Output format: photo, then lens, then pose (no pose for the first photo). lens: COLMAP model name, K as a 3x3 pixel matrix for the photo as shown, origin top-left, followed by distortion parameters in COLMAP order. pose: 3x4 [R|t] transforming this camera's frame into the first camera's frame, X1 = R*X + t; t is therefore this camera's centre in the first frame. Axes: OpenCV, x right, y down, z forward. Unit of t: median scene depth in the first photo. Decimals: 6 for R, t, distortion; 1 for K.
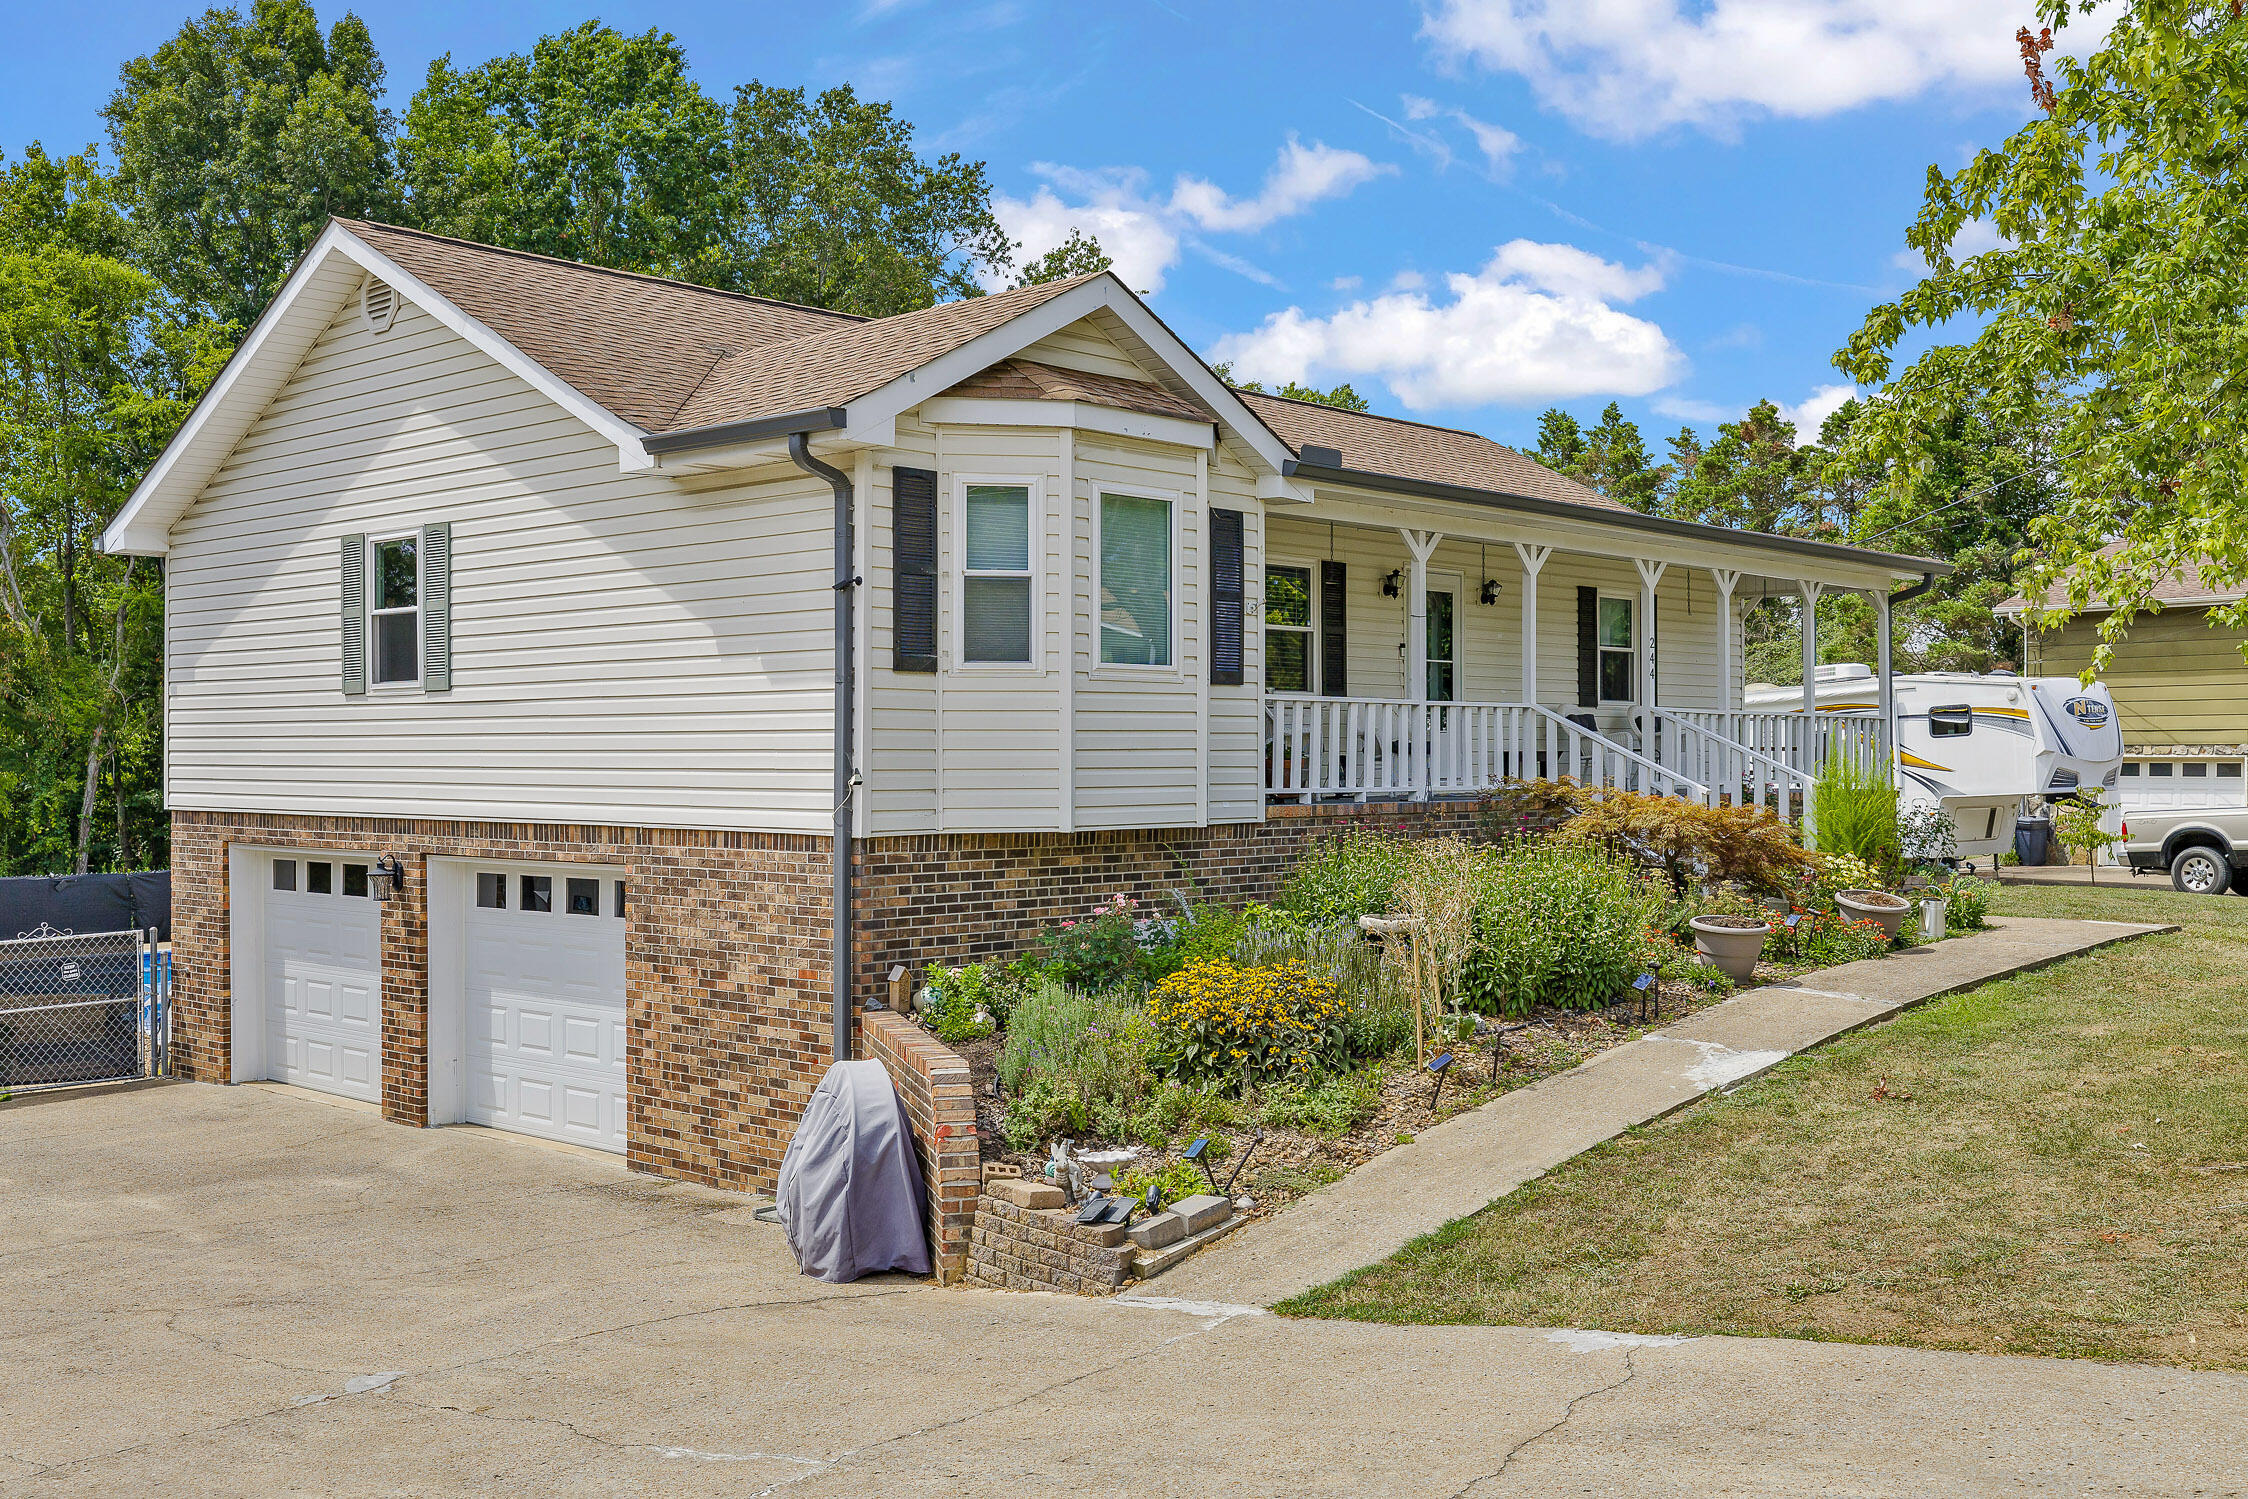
lens RADIAL K [[2200.7, 0, 1124.6], [0, 2200.7, 748.0], [0, 0, 1]] dist [0.009074, 0.000000]
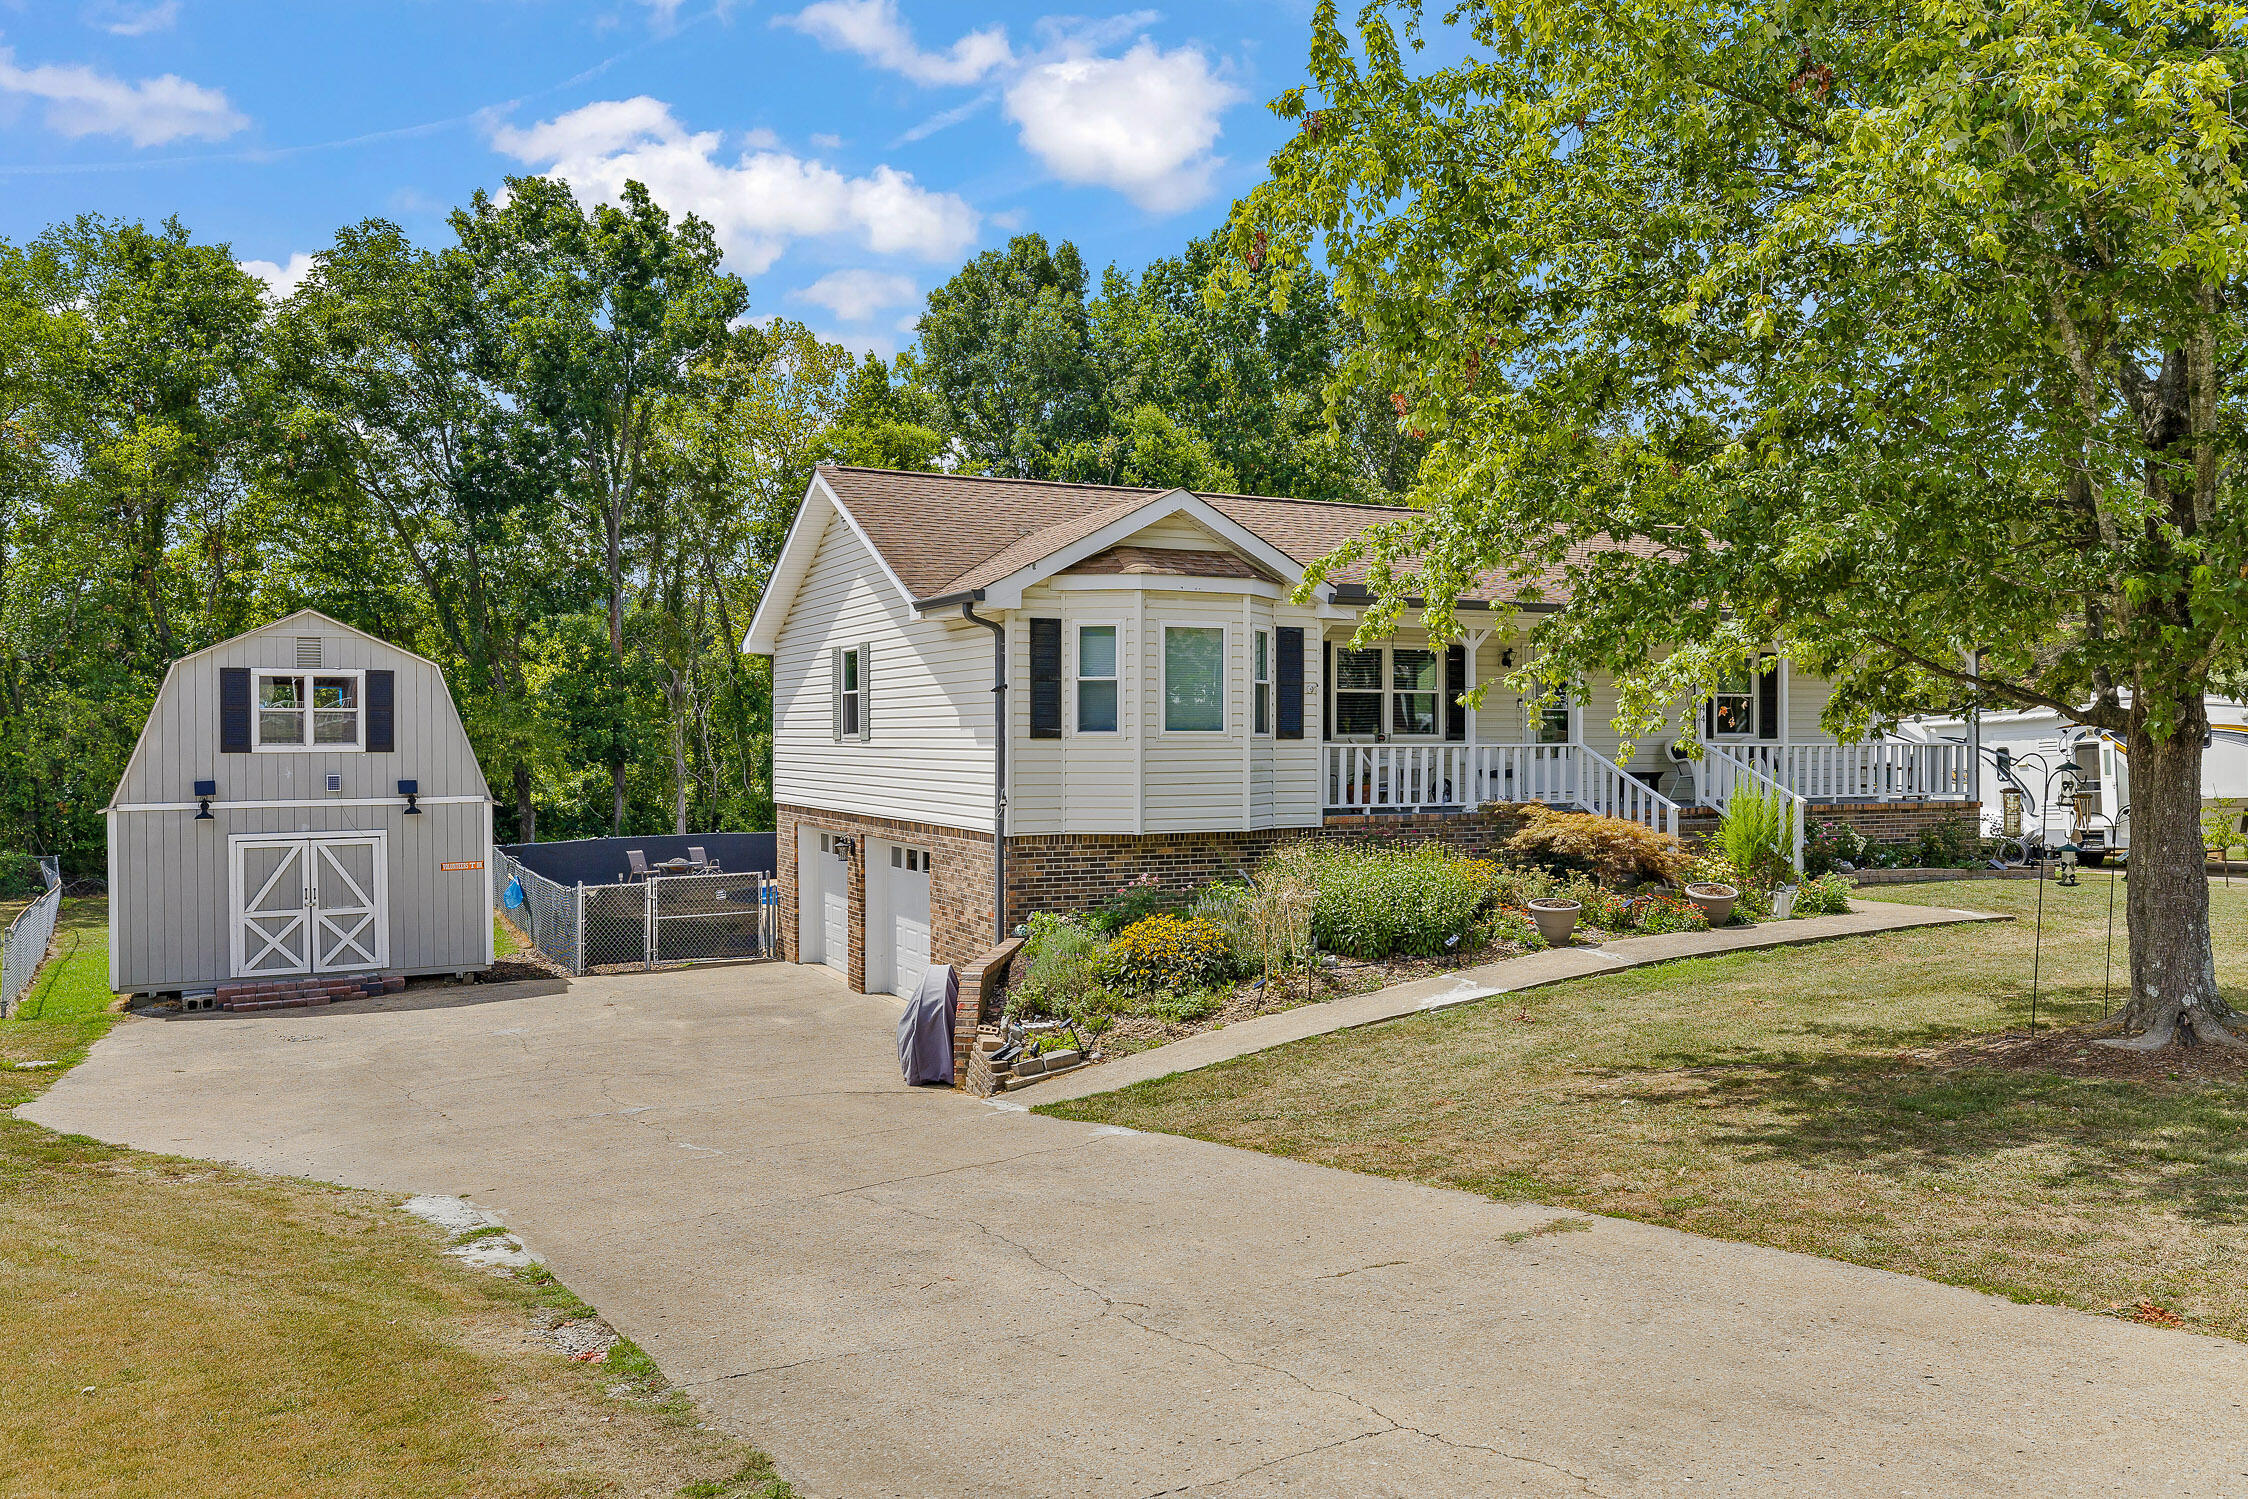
lens RADIAL K [[1688.1, 0, 1118.9], [0, 1688.1, 752.8], [0, 0, 1]] dist [0.008719, 0.001764]
pose [[0.931620, 0.003560, -0.363417, 0.373805], [0.001311, 0.999913, 0.013157, -0.035433], [0.363432, -0.012734, 0.931534, -0.164287]]
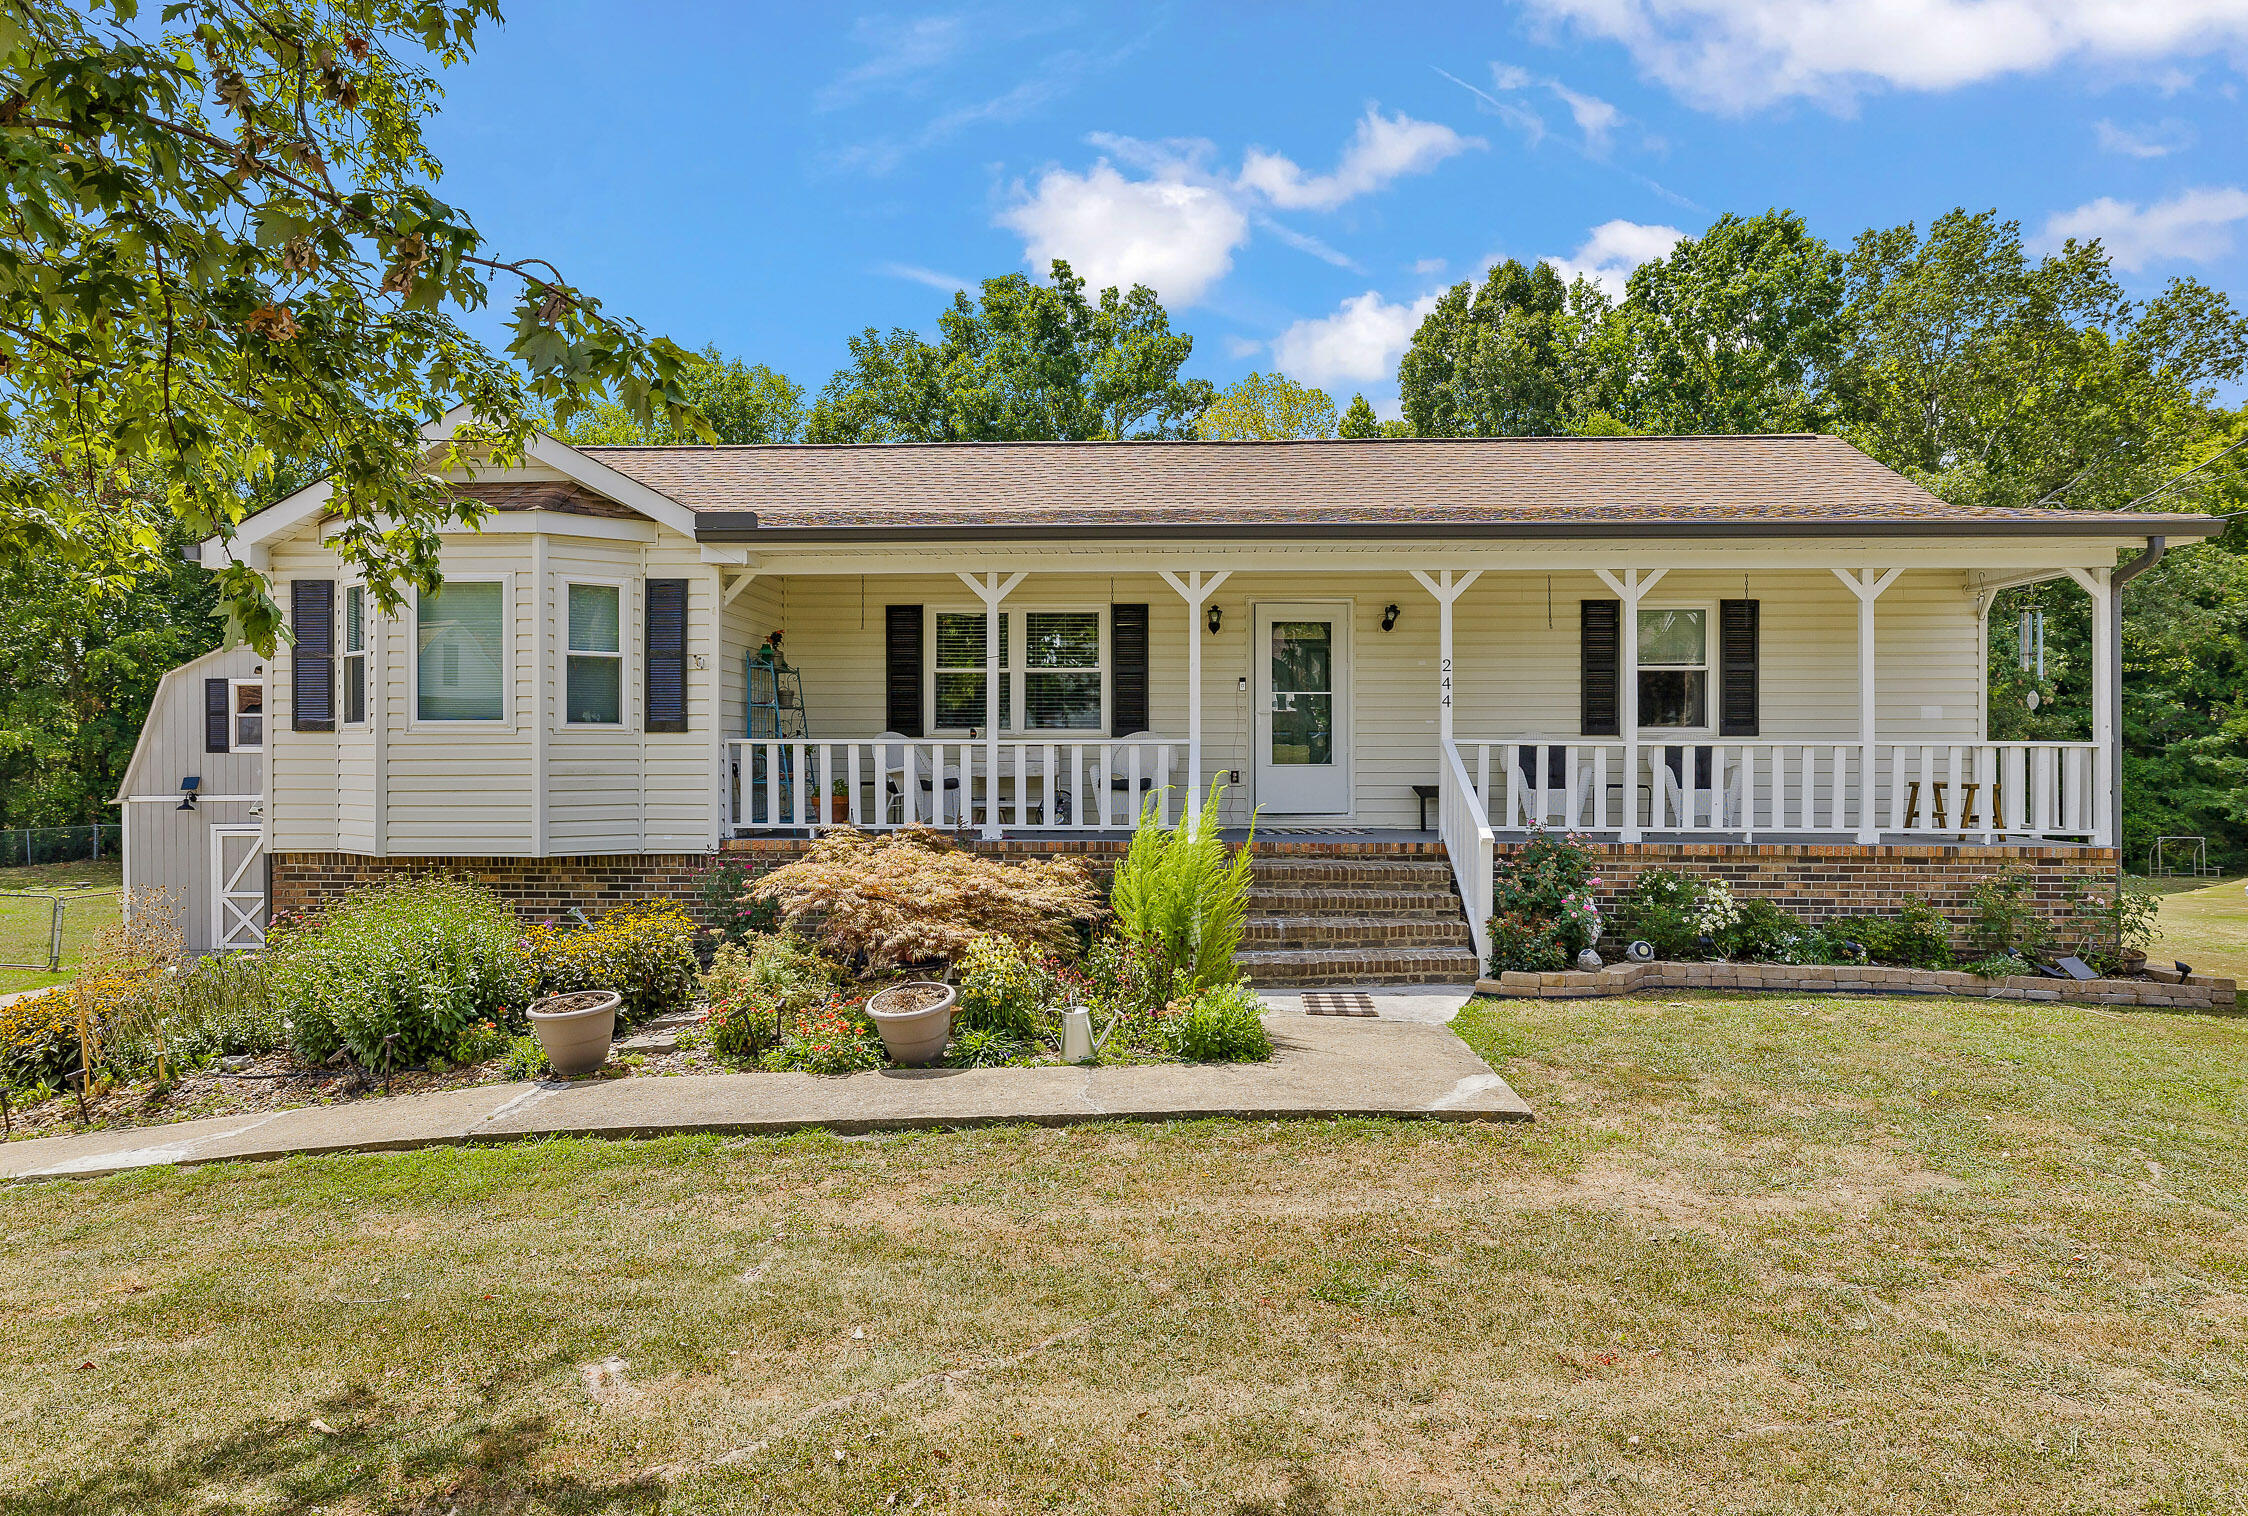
lens RADIAL K [[1379.3, 0, 1126.8], [0, 1379.3, 748.5], [0, 0, 1]] dist [-0.002467, -0.001048]
pose [[0.645768, 0.000110, -0.763533, 0.757217], [0.002037, 0.999996, 0.001867, -0.021483], [0.763531, -0.002761, 0.645766, 0.728302]]
